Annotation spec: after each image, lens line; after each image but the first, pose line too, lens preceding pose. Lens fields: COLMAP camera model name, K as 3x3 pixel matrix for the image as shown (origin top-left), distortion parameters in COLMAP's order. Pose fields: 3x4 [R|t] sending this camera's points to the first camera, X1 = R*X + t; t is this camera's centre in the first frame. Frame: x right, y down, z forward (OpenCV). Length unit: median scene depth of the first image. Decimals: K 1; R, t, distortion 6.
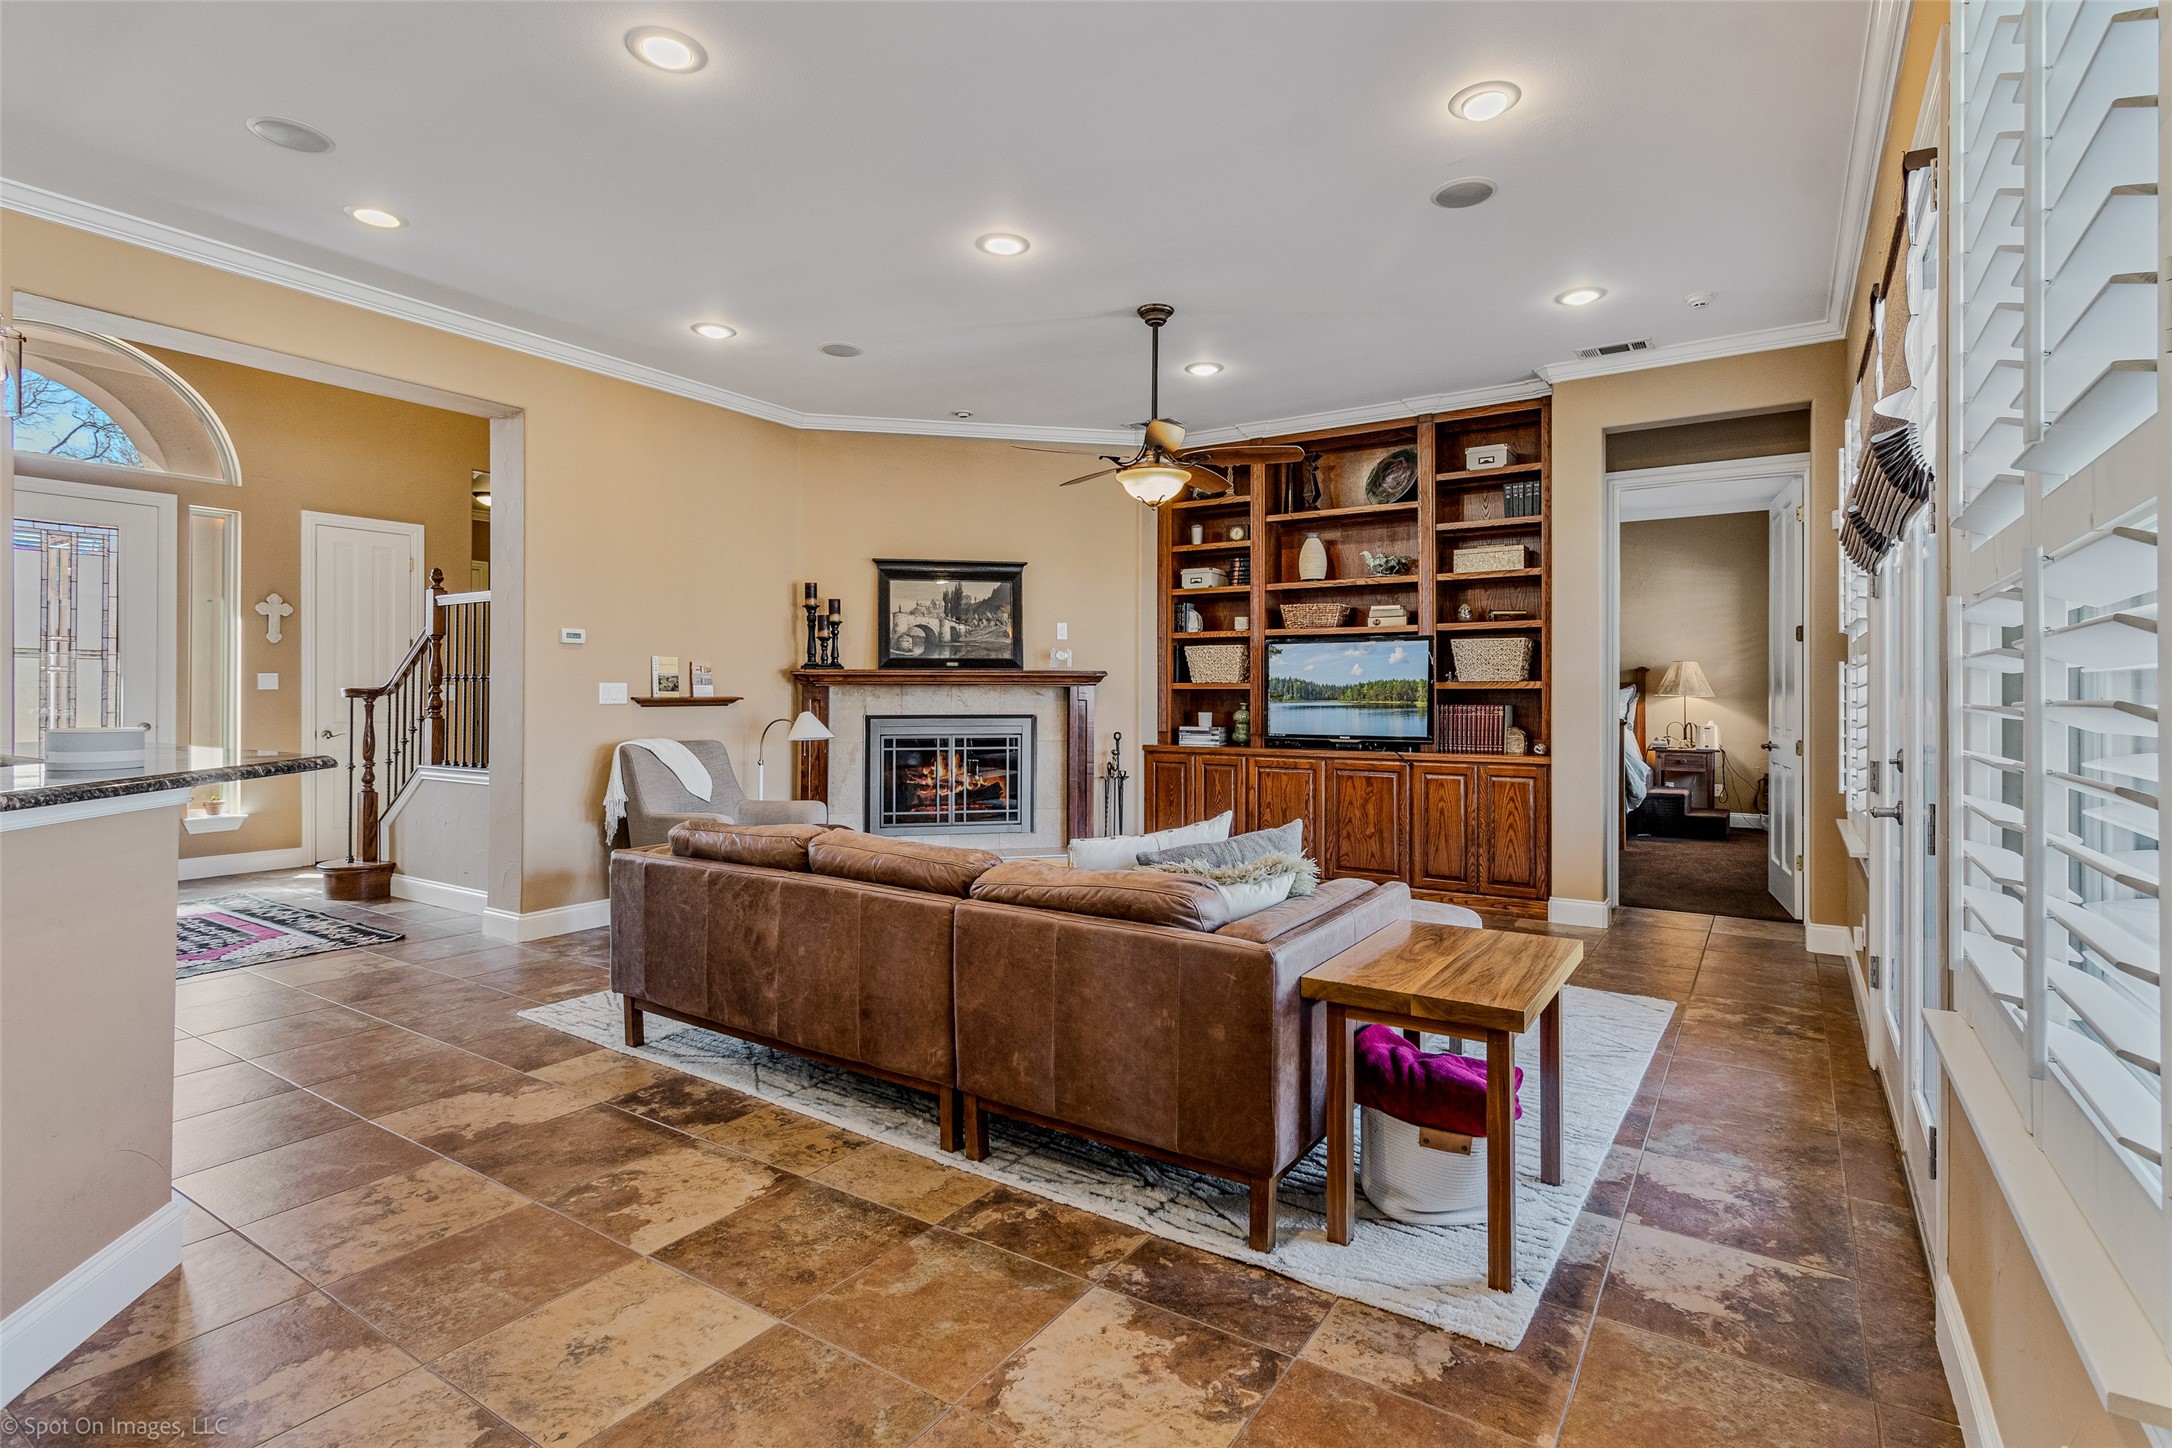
lens RADIAL K [[1044.3, 0, 1097.2], [0, 1044.3, 686.0], [0, 0, 1]] dist [0.003441, 0.000380]
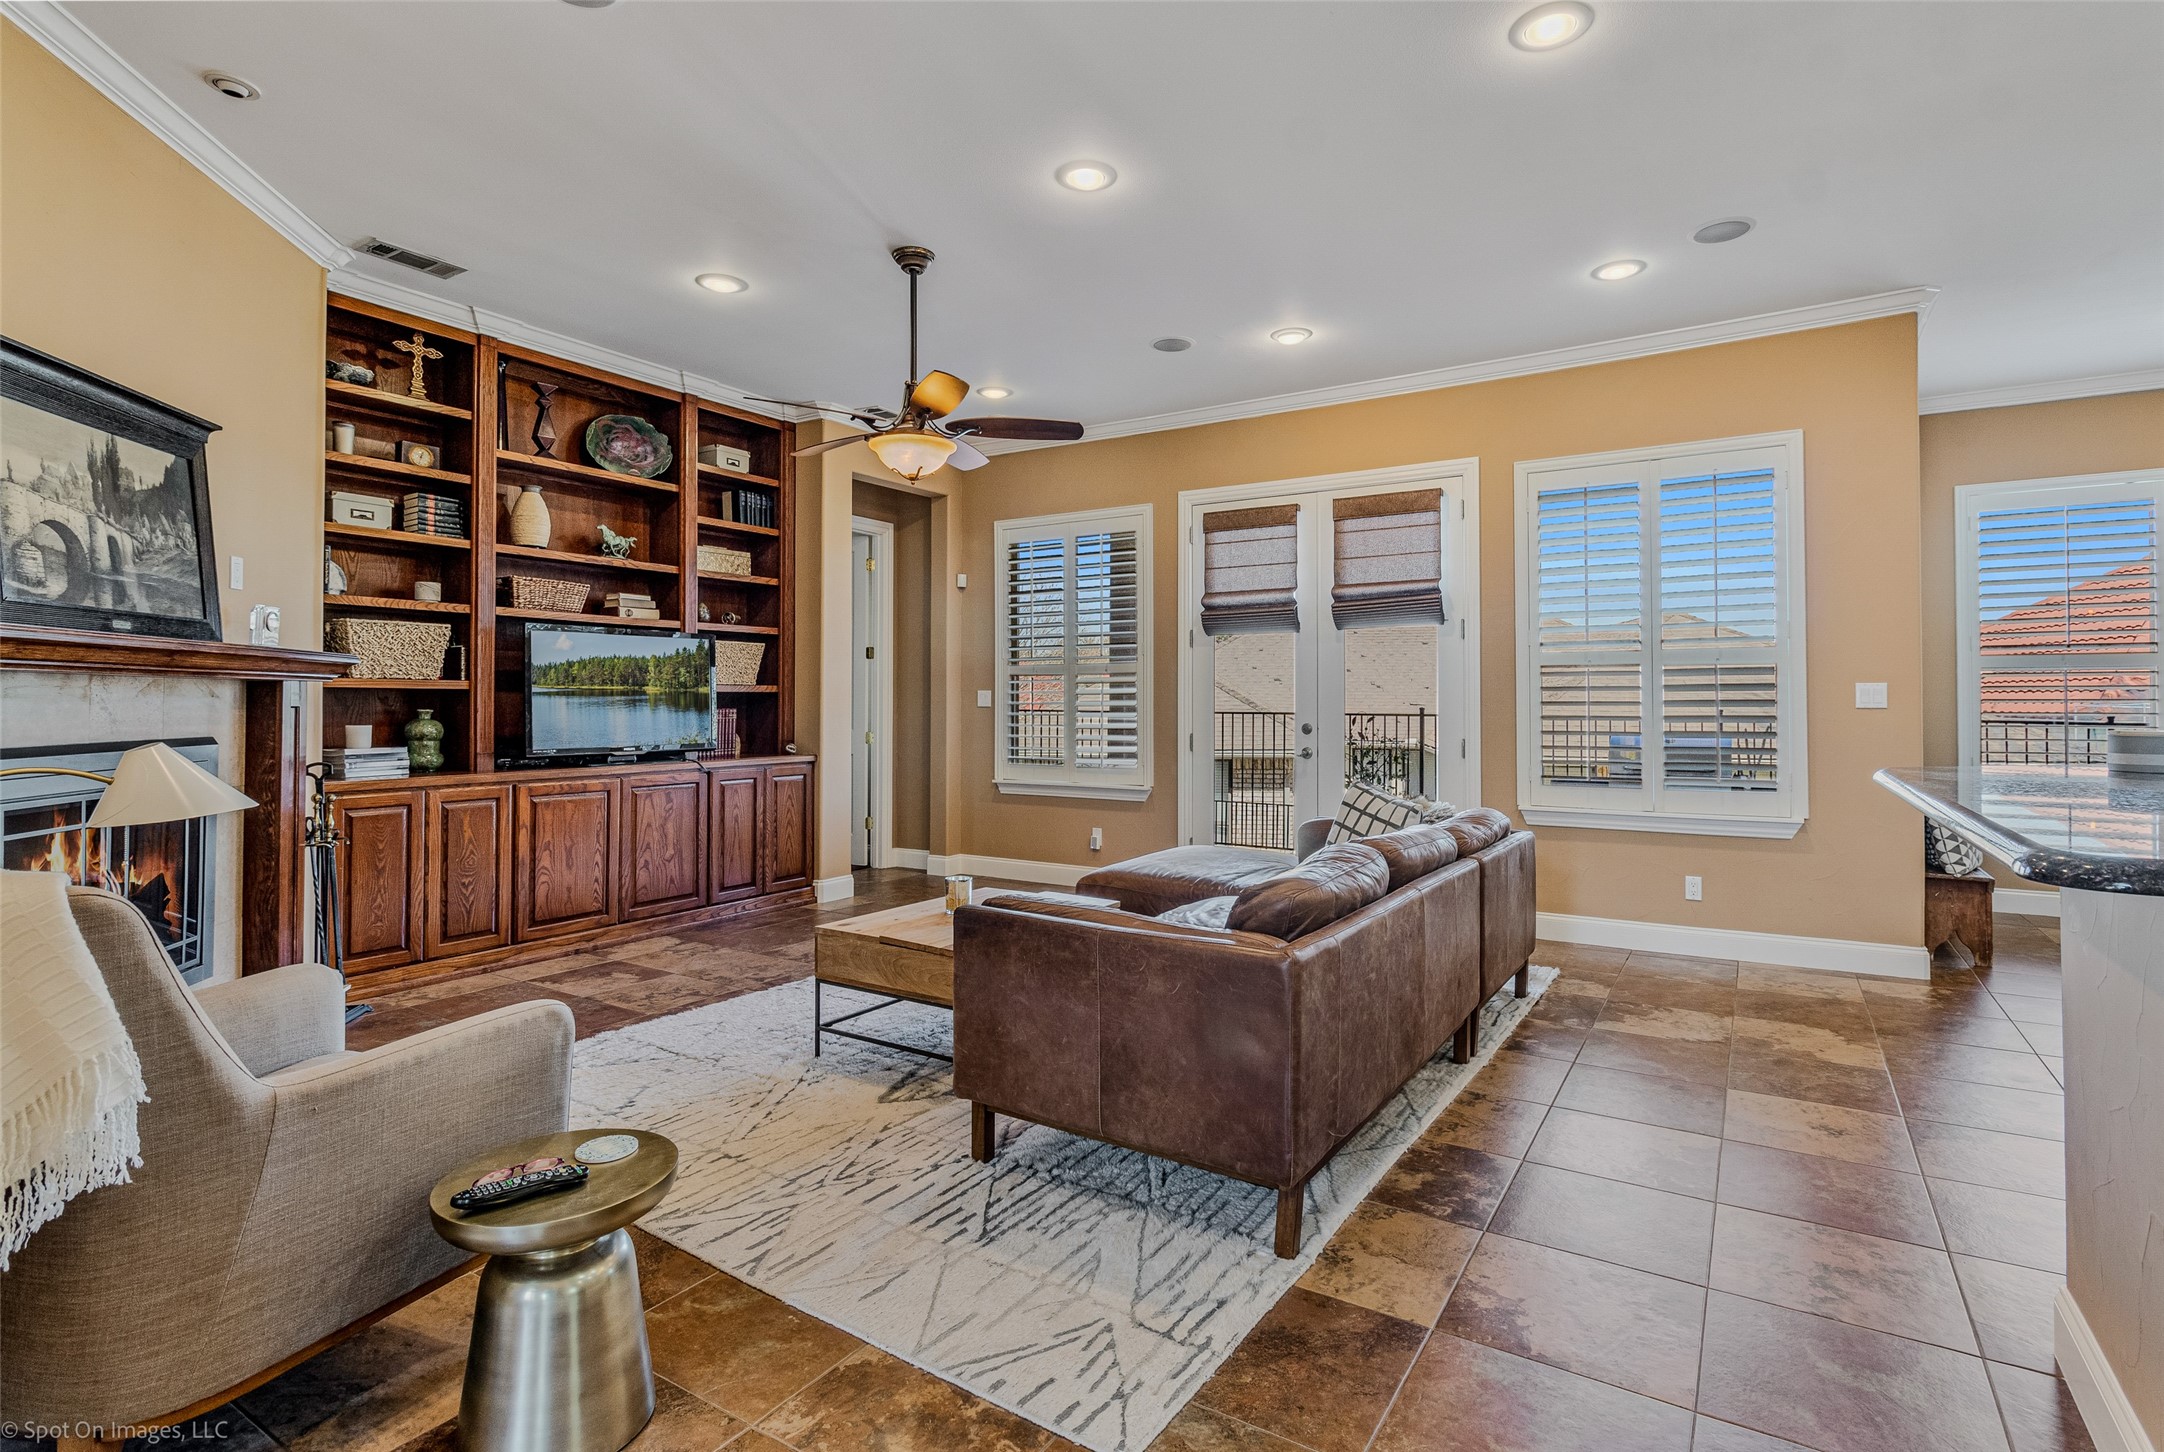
lens RADIAL K [[1058.7, 0, 1096.6], [0, 1058.7, 693.3], [0, 0, 1]] dist [-0.000424, -0.000355]
pose [[-0.018472, 0.005638, 0.999813, -0.591161], [-0.010127, 0.999932, -0.005826, 0.005800], [-0.999778, -0.010232, -0.018414, 0.618622]]
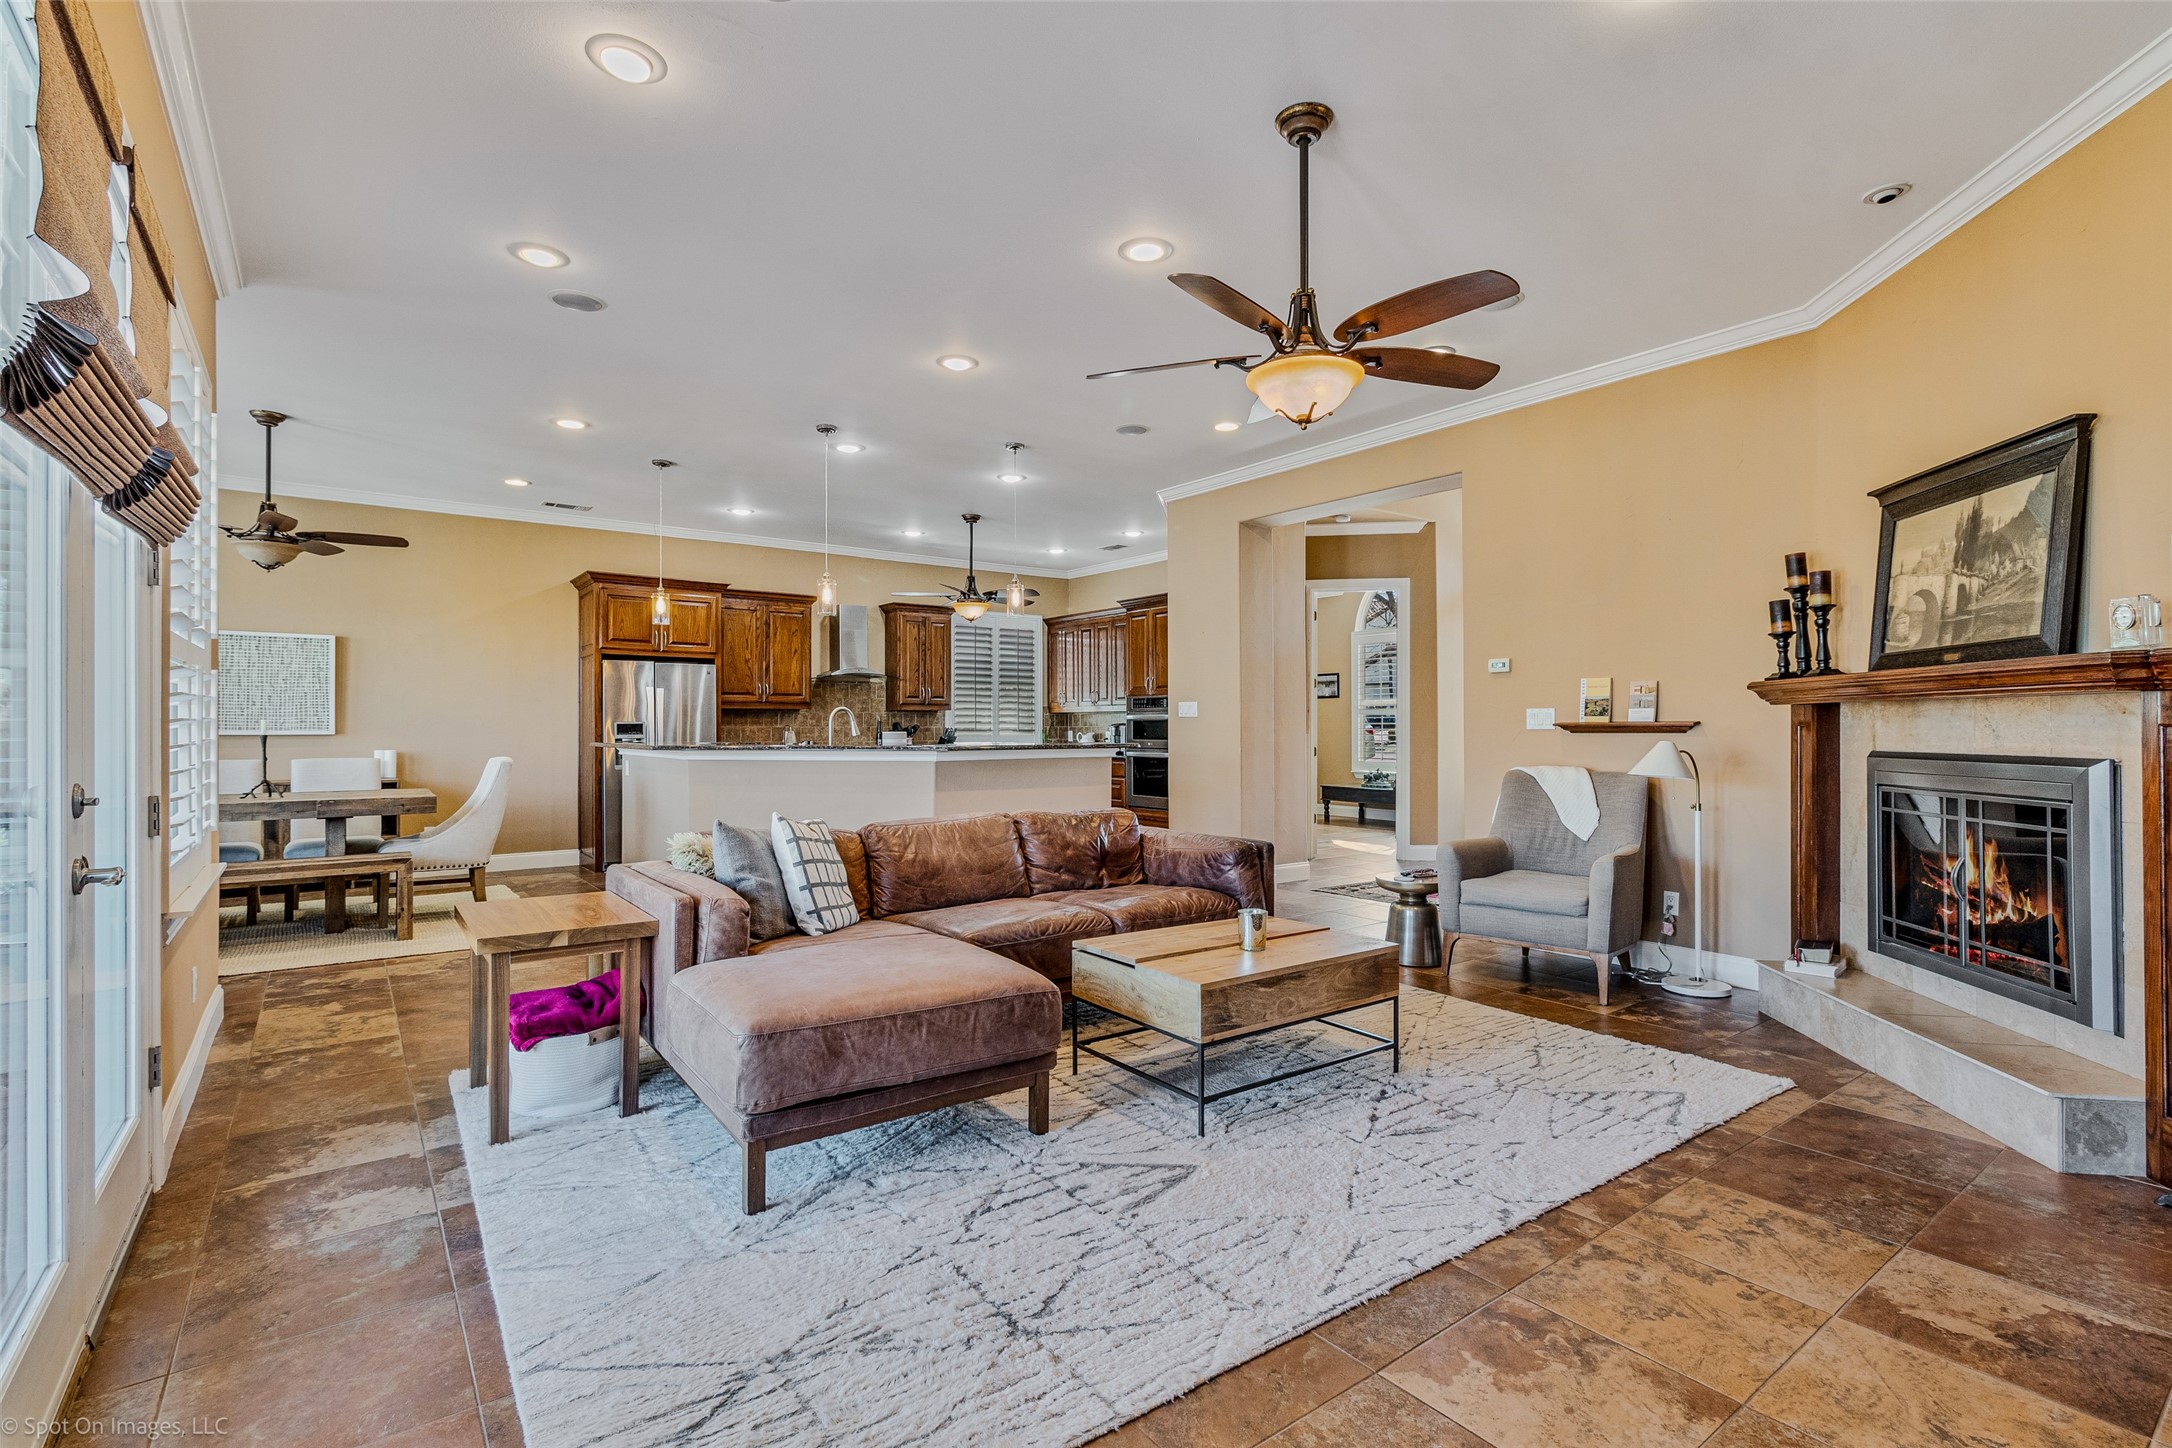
lens RADIAL K [[1004.4, 0, 1098.1], [0, 1004.4, 721.5], [0, 0, 1]] dist [0.002328, 0.000506]
pose [[-0.336102, -0.007145, -0.941799, 0.490231], [0.008347, 0.999909, -0.010565, 0.013474], [0.941789, -0.011412, -0.336011, 0.779753]]
